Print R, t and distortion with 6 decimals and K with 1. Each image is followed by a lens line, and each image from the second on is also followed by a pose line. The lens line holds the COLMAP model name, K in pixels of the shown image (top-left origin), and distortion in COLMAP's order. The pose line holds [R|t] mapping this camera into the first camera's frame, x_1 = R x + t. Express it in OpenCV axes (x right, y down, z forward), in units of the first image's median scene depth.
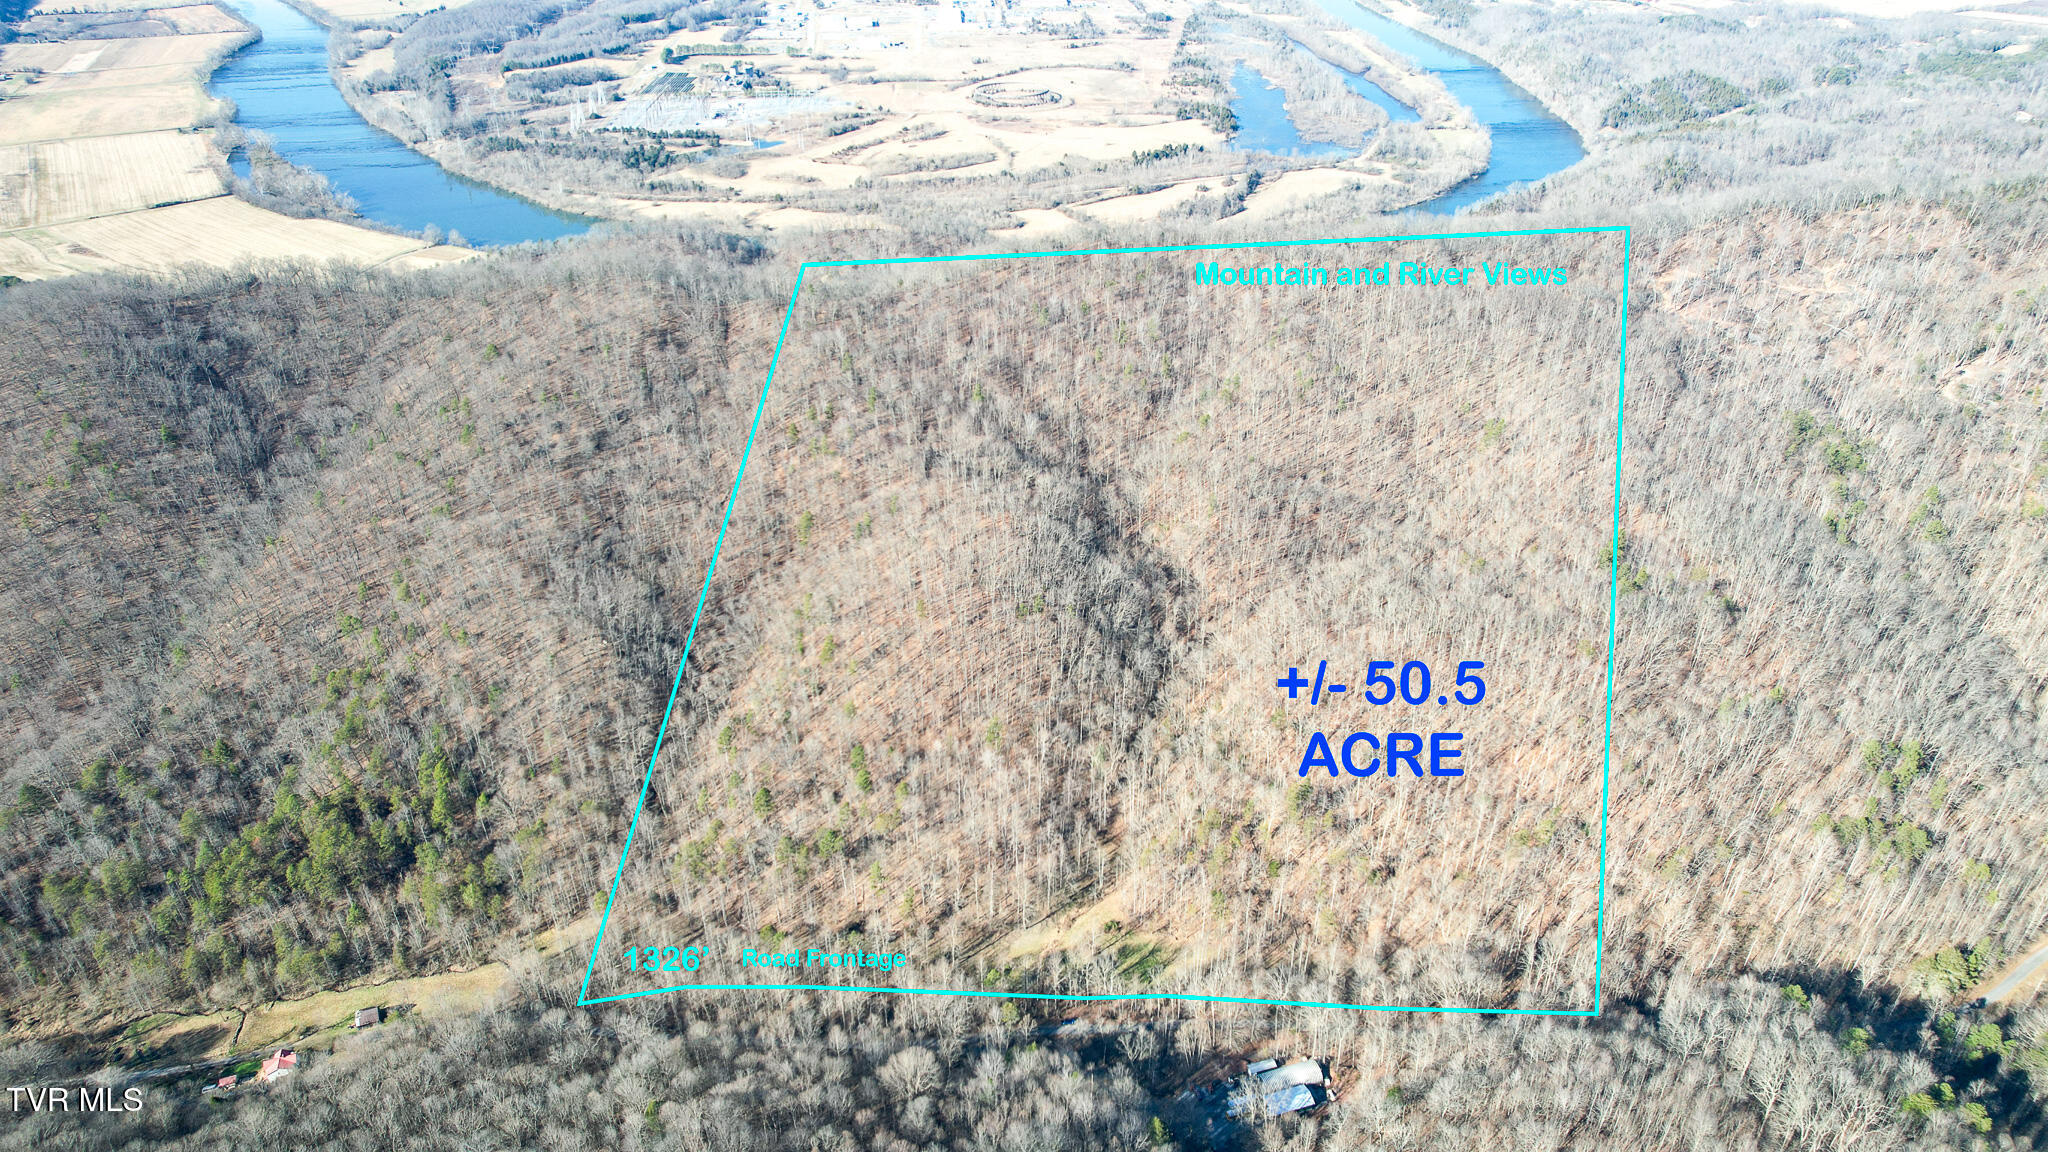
lens RADIAL K [[1276.8, 0, 1028.6], [0, 1276.8, 570.6], [0, 0, 1]] dist [-0.092552, 0.066763]
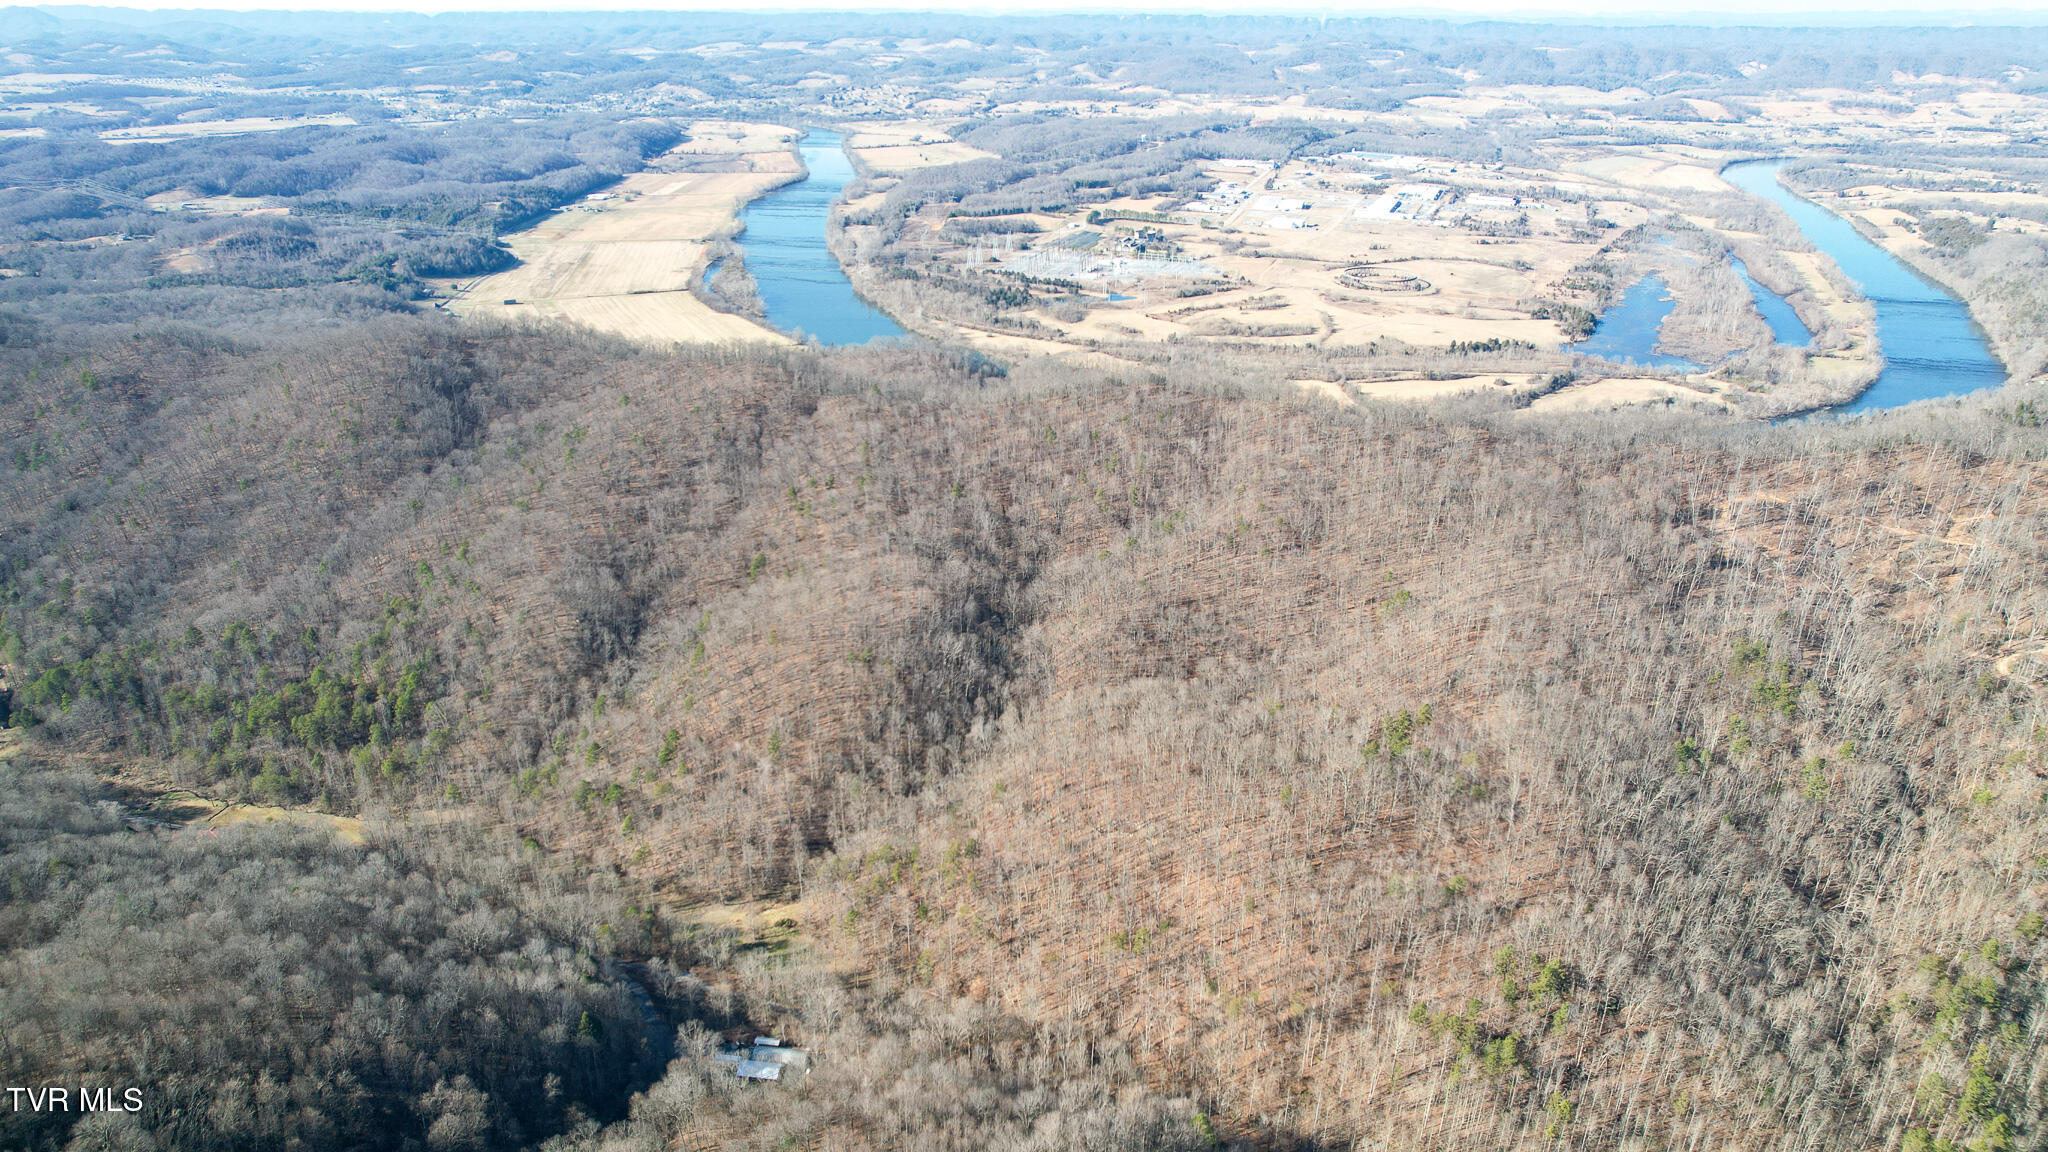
lens RADIAL K [[1276.8, 0, 1028.6], [0, 1276.8, 570.6], [0, 0, 1]] dist [-0.092552, 0.066763]
pose [[0.913931, 0.171884, -0.367678, 0.177469], [-0.218849, 0.971620, -0.089772, 0.007651], [0.341813, 0.162511, 0.925610, -0.007418]]
